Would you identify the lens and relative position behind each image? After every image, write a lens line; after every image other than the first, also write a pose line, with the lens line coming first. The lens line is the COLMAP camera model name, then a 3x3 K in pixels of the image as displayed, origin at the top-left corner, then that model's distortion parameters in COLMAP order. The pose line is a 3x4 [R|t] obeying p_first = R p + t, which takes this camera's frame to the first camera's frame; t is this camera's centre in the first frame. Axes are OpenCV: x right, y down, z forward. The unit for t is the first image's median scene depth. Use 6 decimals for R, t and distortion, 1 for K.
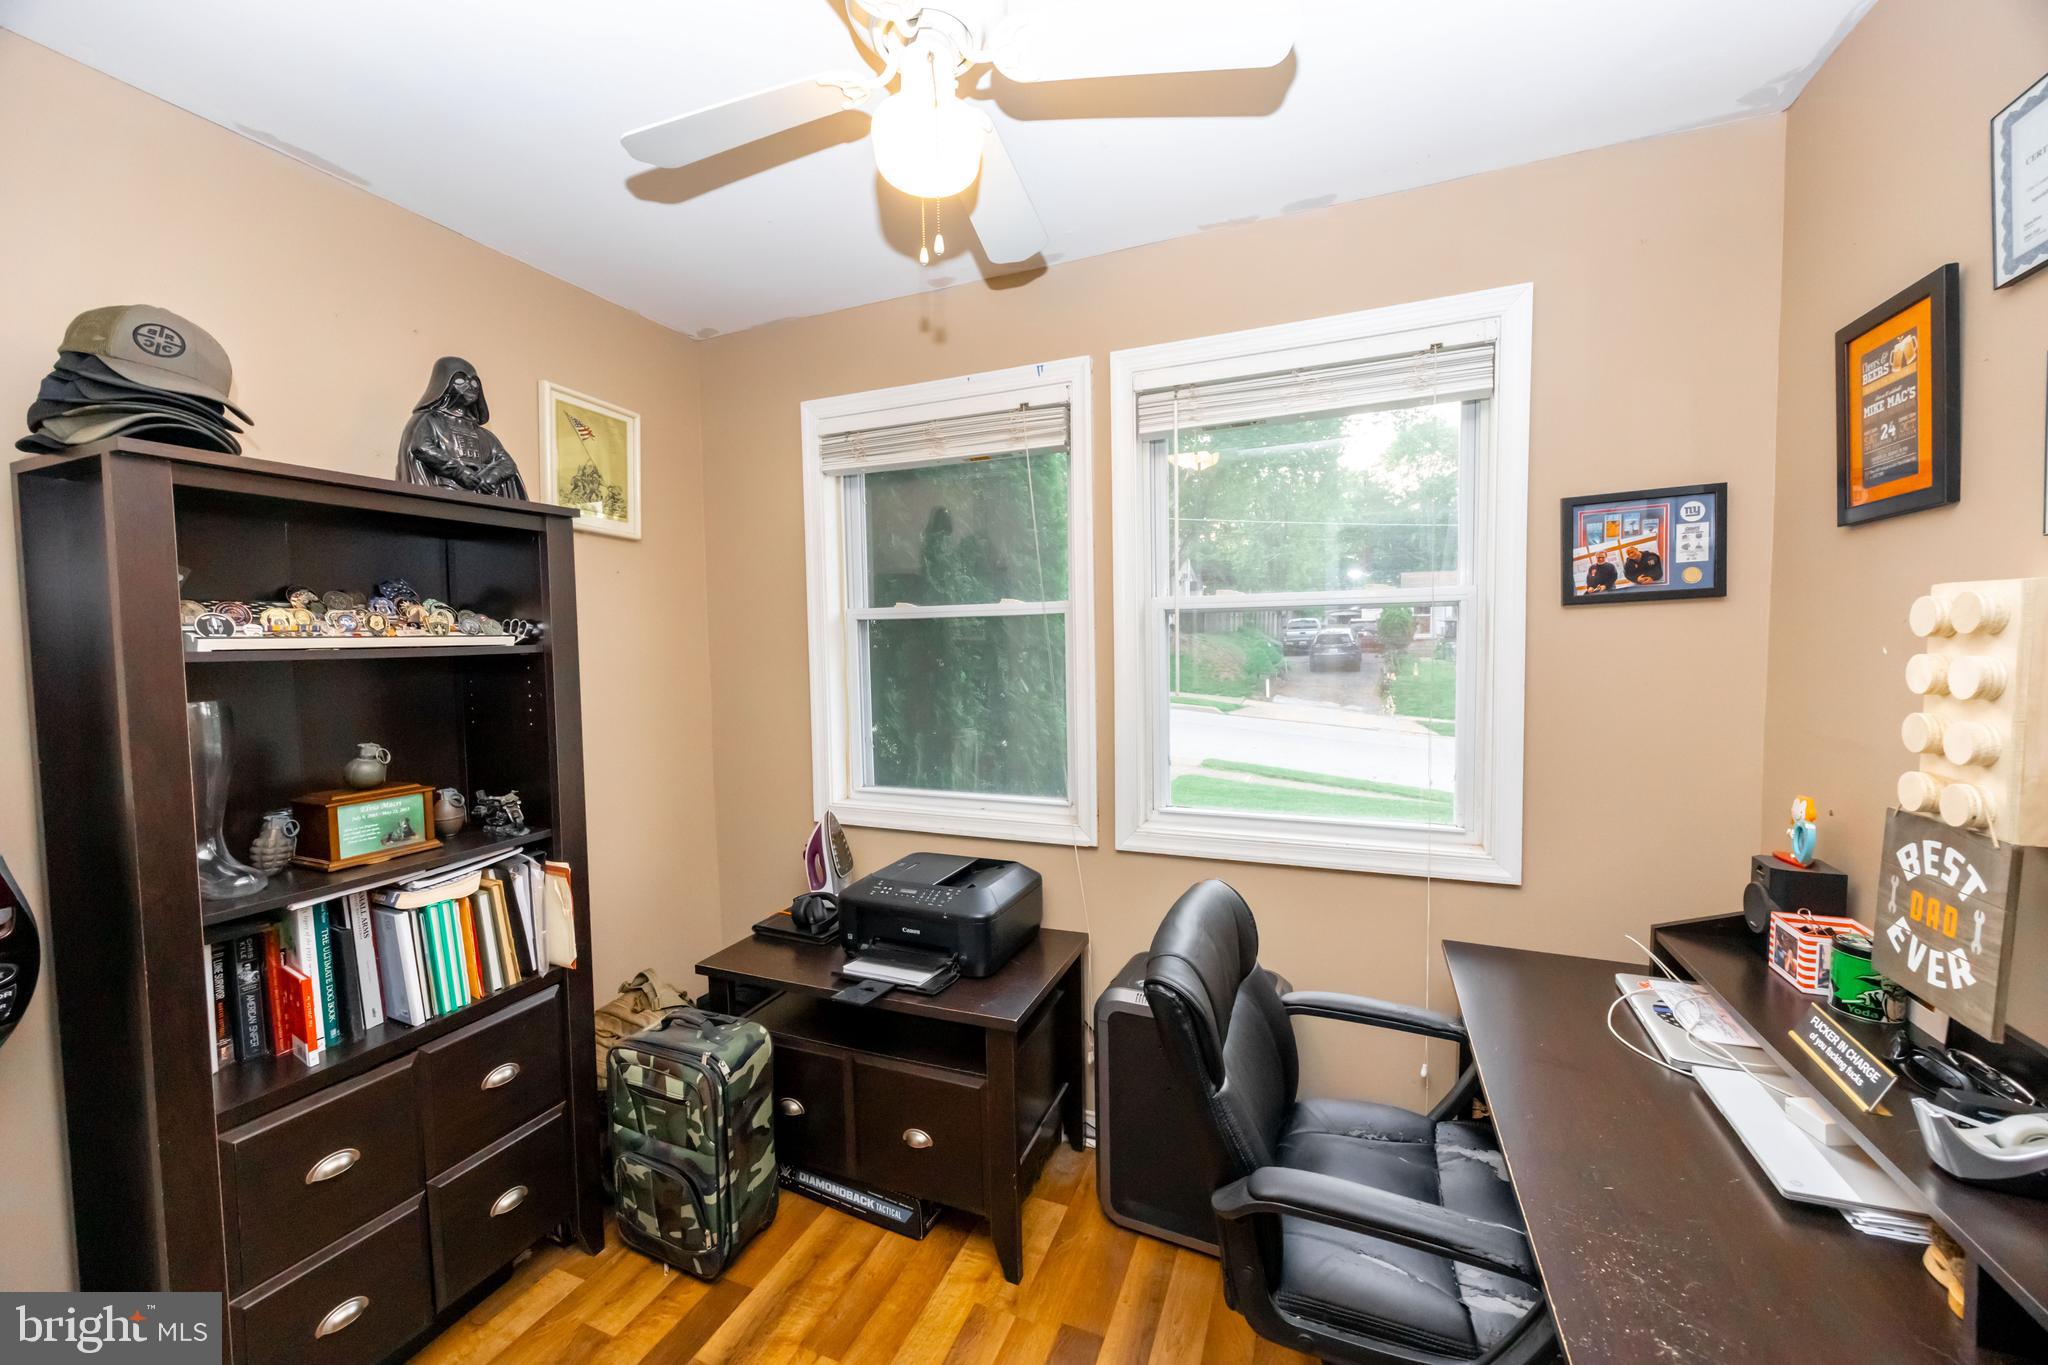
lens RADIAL K [[784.8, 0, 1019.3], [0, 784.8, 680.7], [0, 0, 1]] dist [-0.006490, 0.000394]
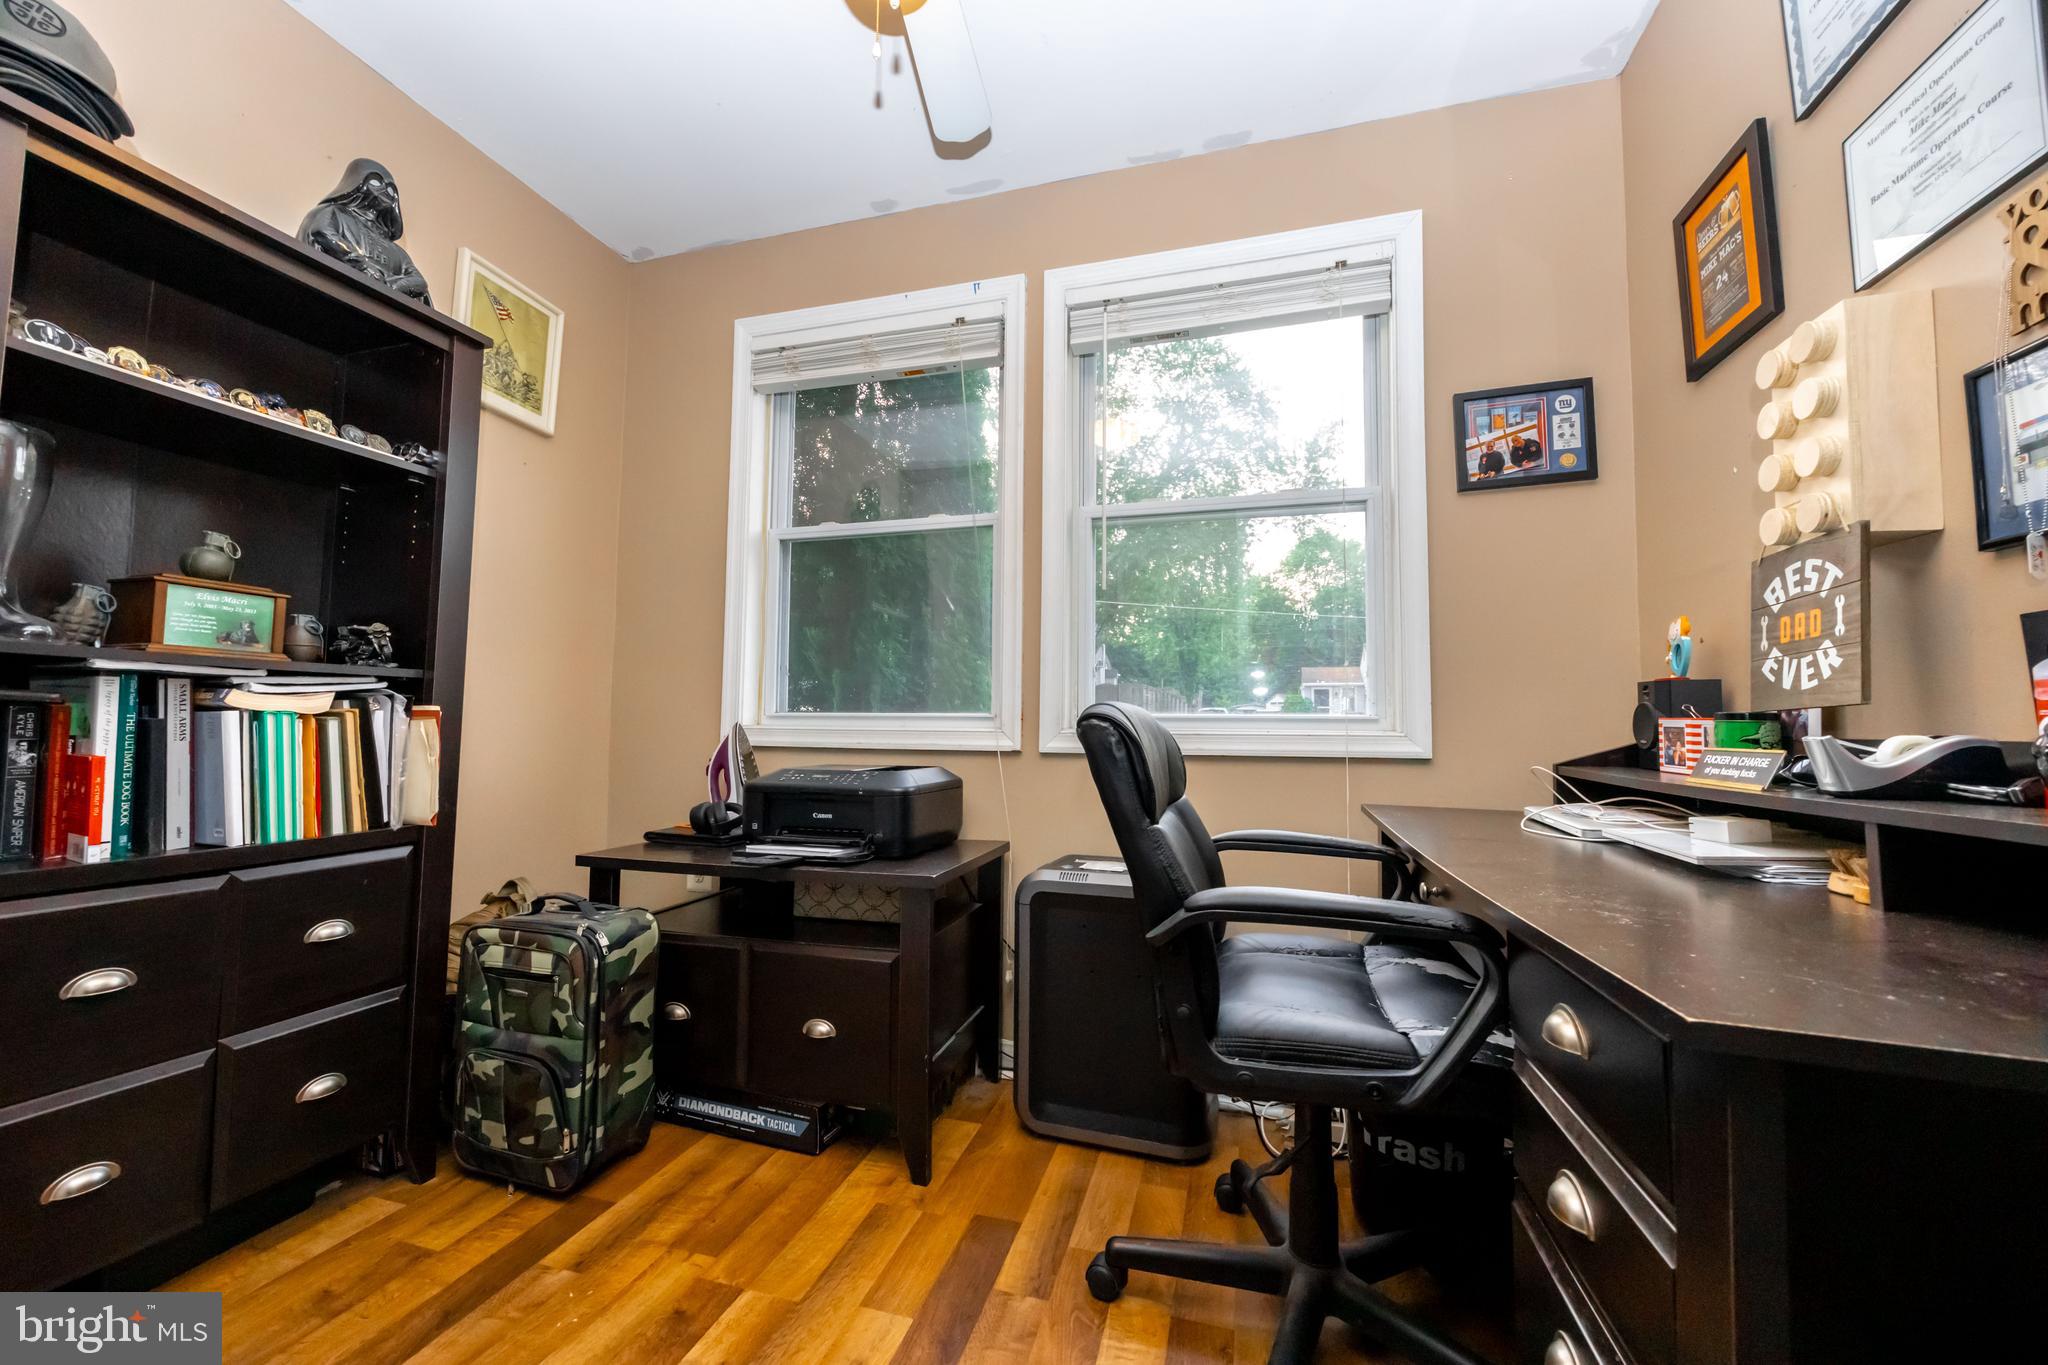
lens RADIAL K [[784.8, 0, 1023.3], [0, 784.8, 686.5], [0, 0, 1]] dist [-0.006490, 0.000394]
pose [[0.993301, 0.035162, 0.110072, -0.009476], [-0.022391, 0.993092, -0.115179, 0.306189], [-0.113362, 0.111943, 0.987227, 0.034252]]
